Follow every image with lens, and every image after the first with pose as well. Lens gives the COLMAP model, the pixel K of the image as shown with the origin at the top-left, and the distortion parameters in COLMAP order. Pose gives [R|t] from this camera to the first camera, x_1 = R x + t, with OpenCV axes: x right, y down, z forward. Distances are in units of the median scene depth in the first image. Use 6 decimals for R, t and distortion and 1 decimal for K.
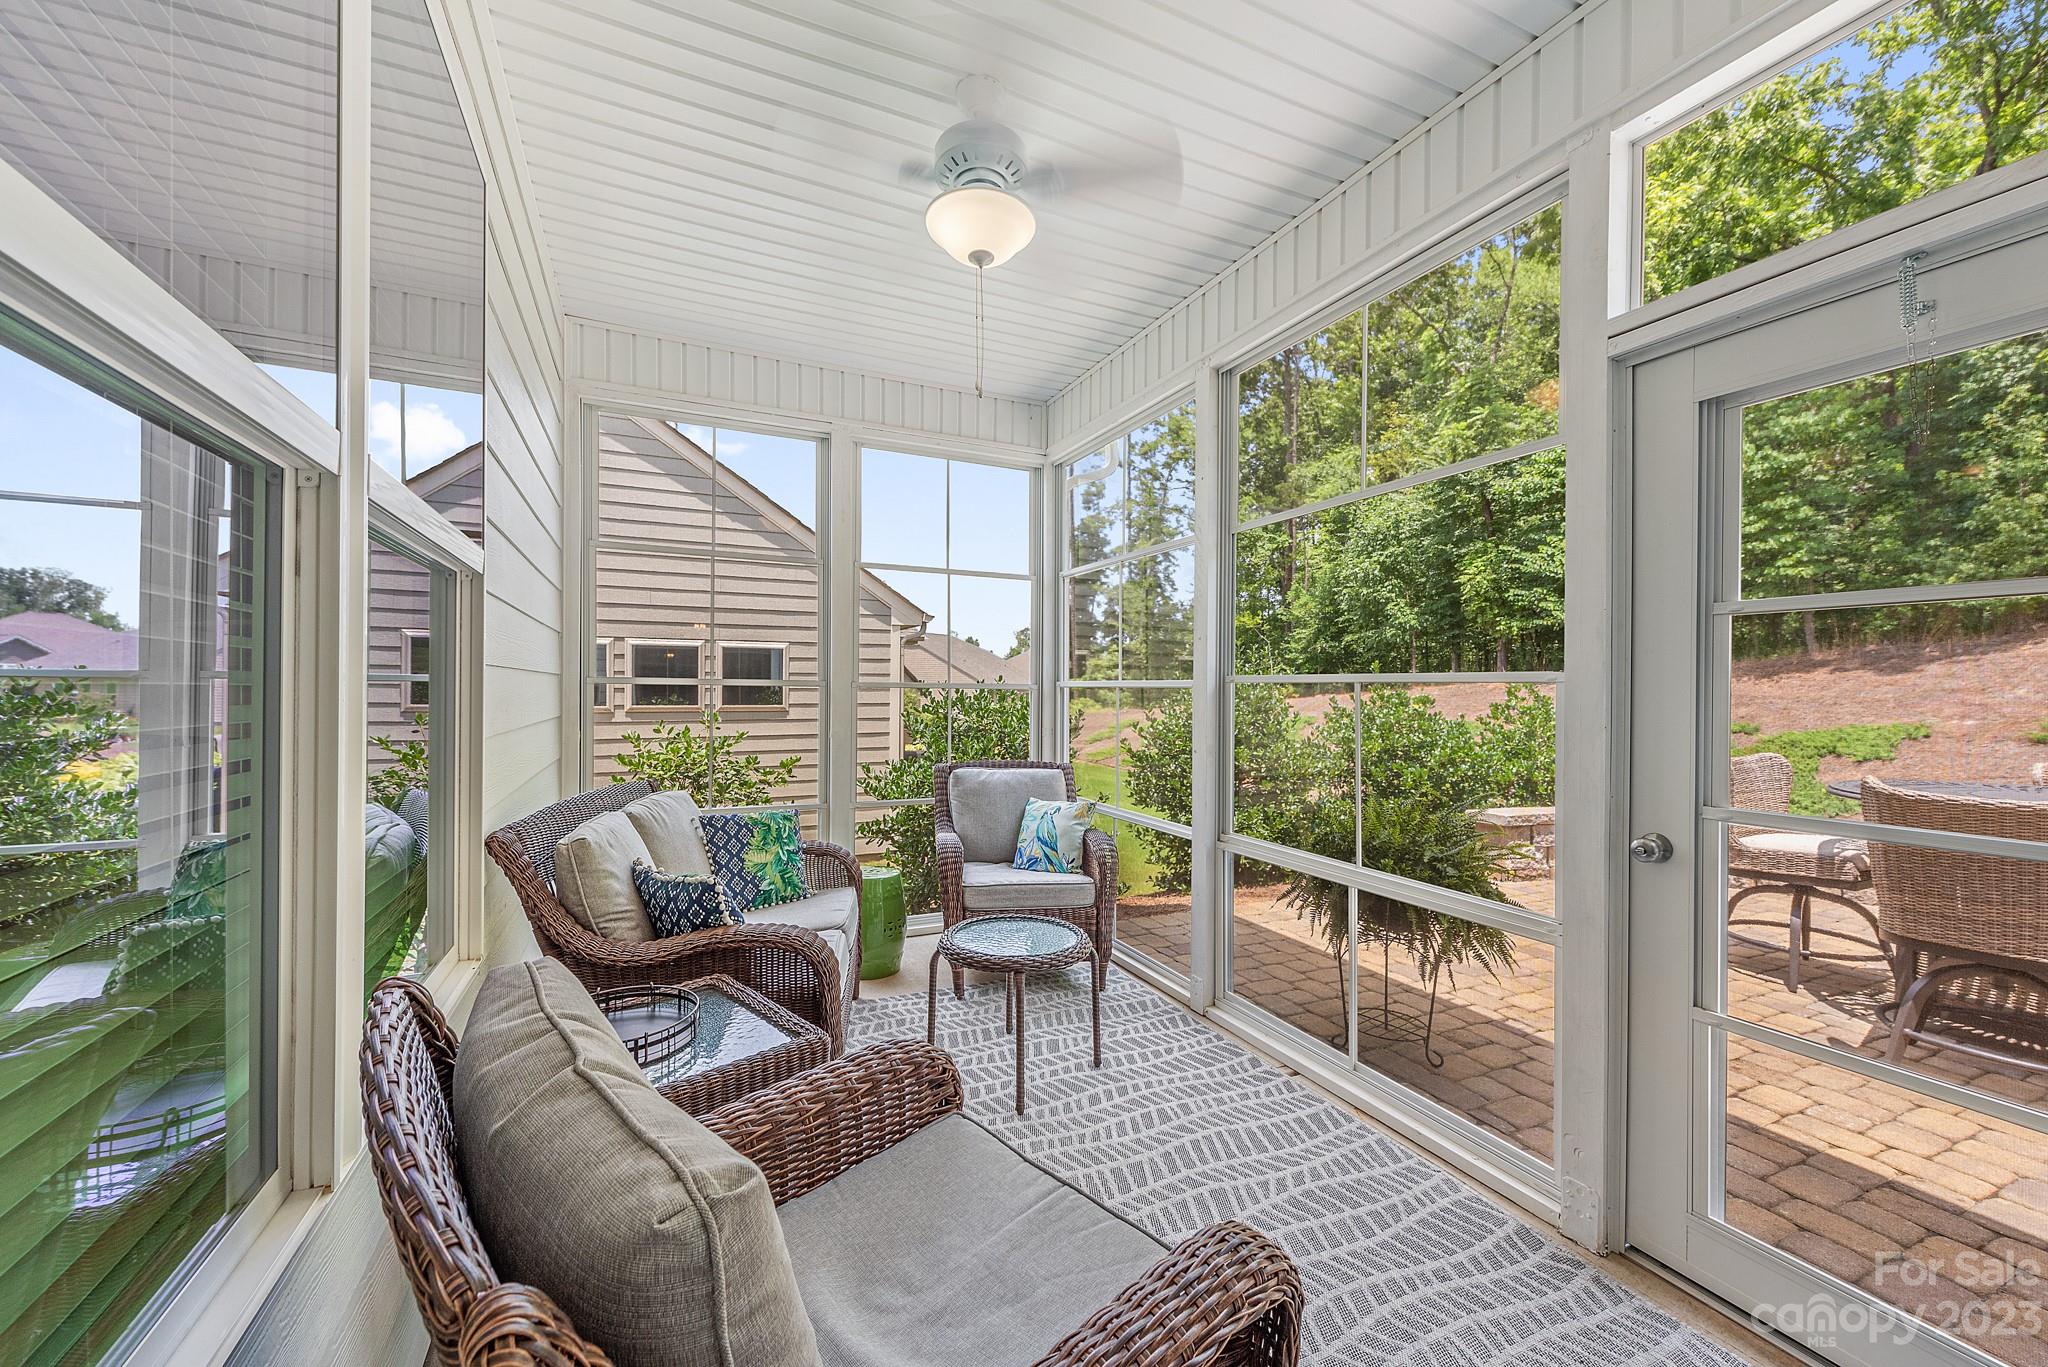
lens RADIAL K [[803.7, 0, 1025.7], [0, 803.7, 679.7], [0, 0, 1]] dist [0.006862, -0.001929]
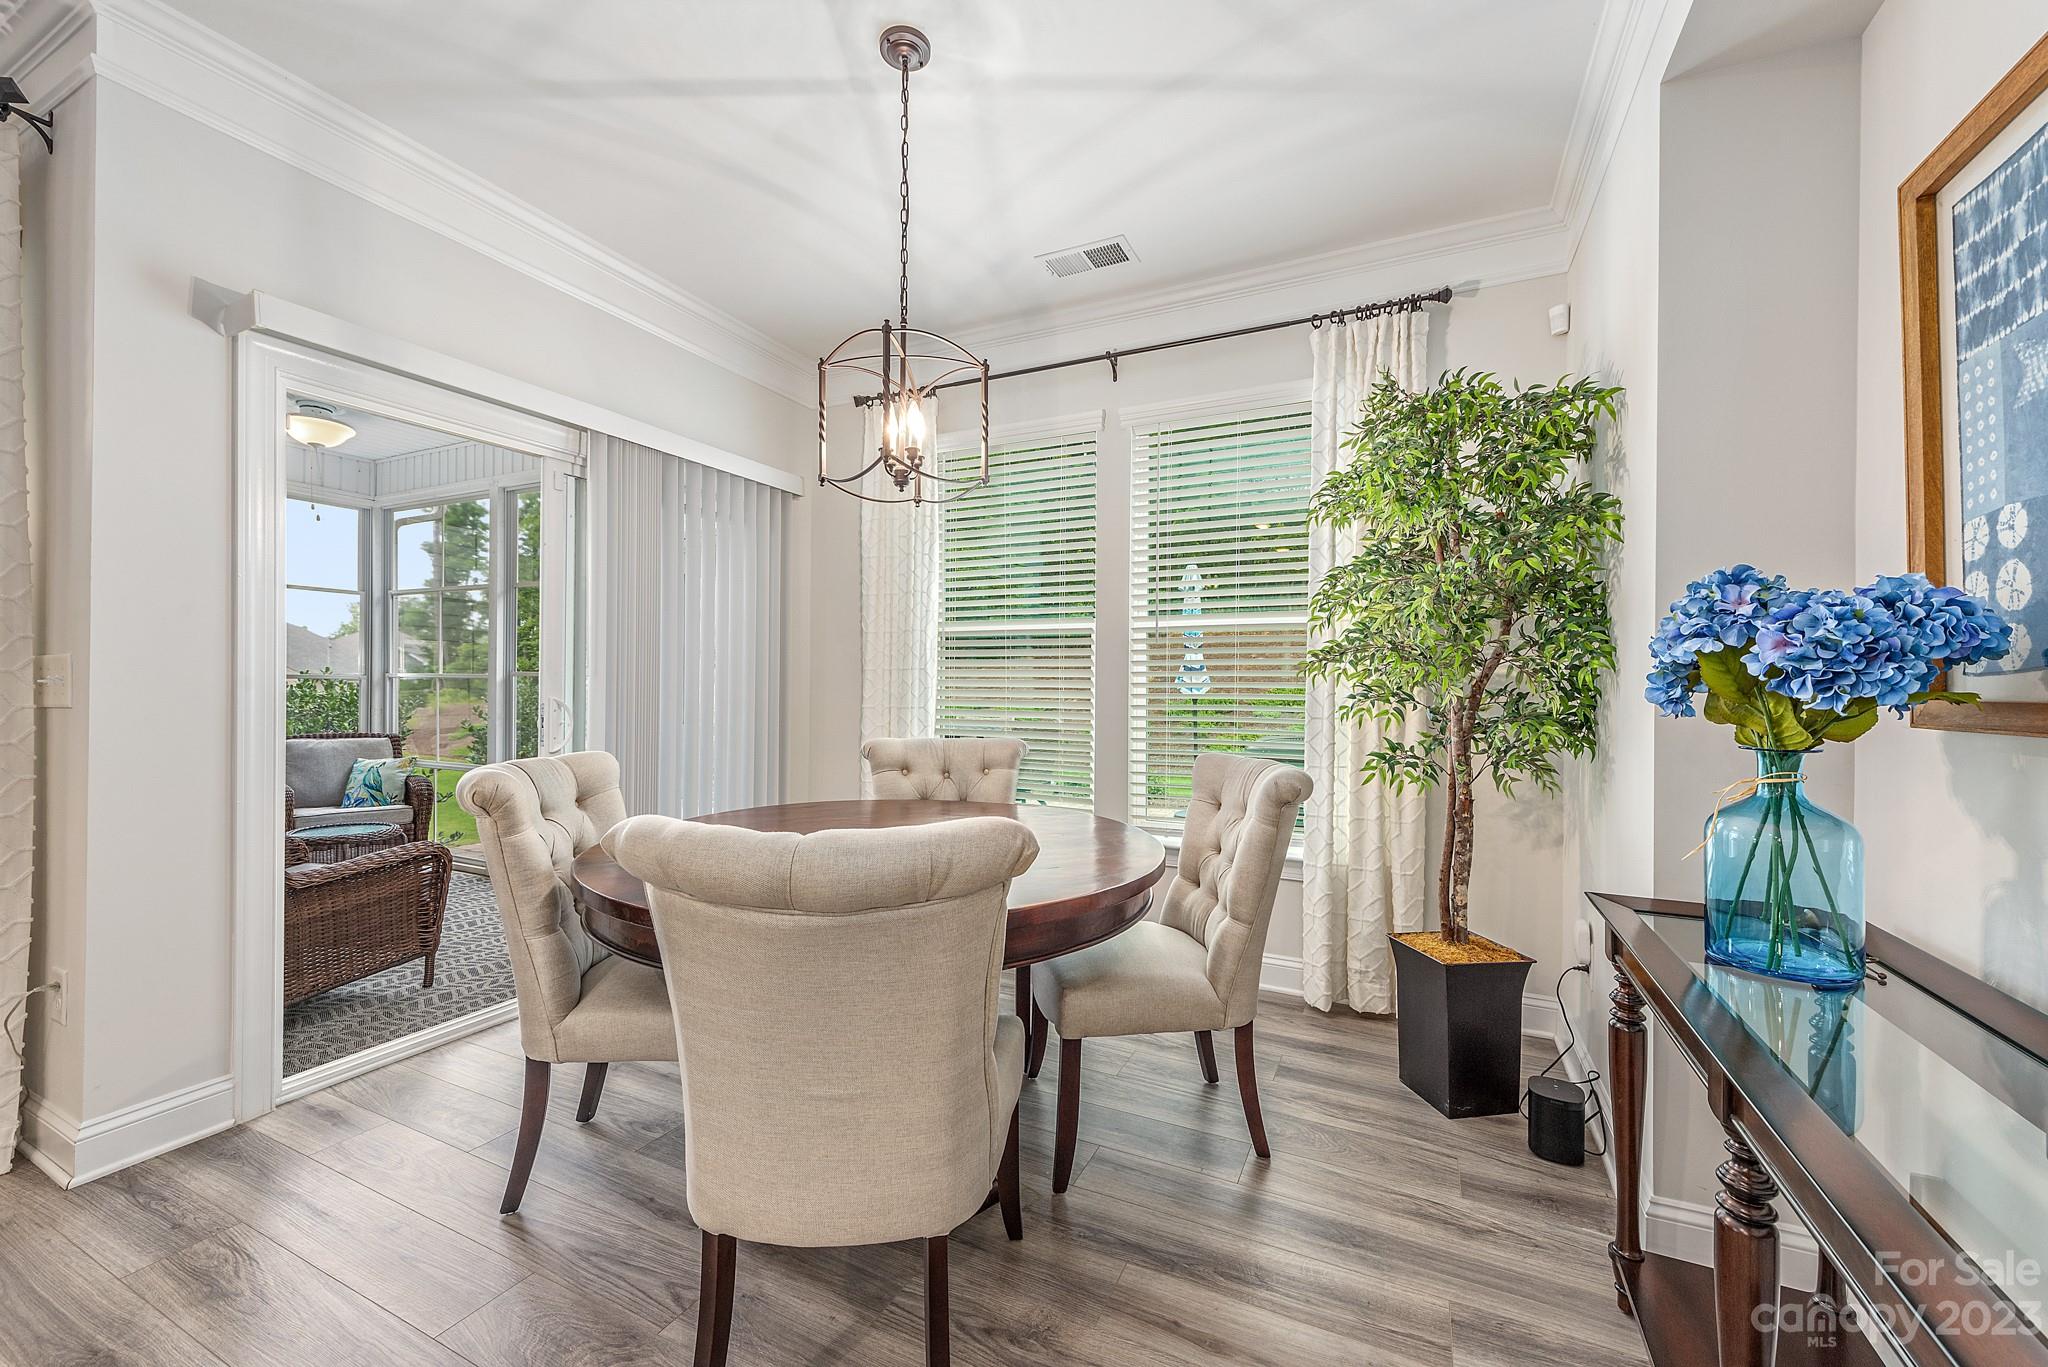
lens RADIAL K [[803.7, 0, 1027.2], [0, 803.7, 666.2], [0, 0, 1]] dist [0.006862, -0.001929]
pose [[0.773682, 0.000960, 0.633574, 0.016804], [-0.000049, 0.999999, -0.001455, -0.004628], [-0.633575, 0.001095, 0.773681, -0.757715]]
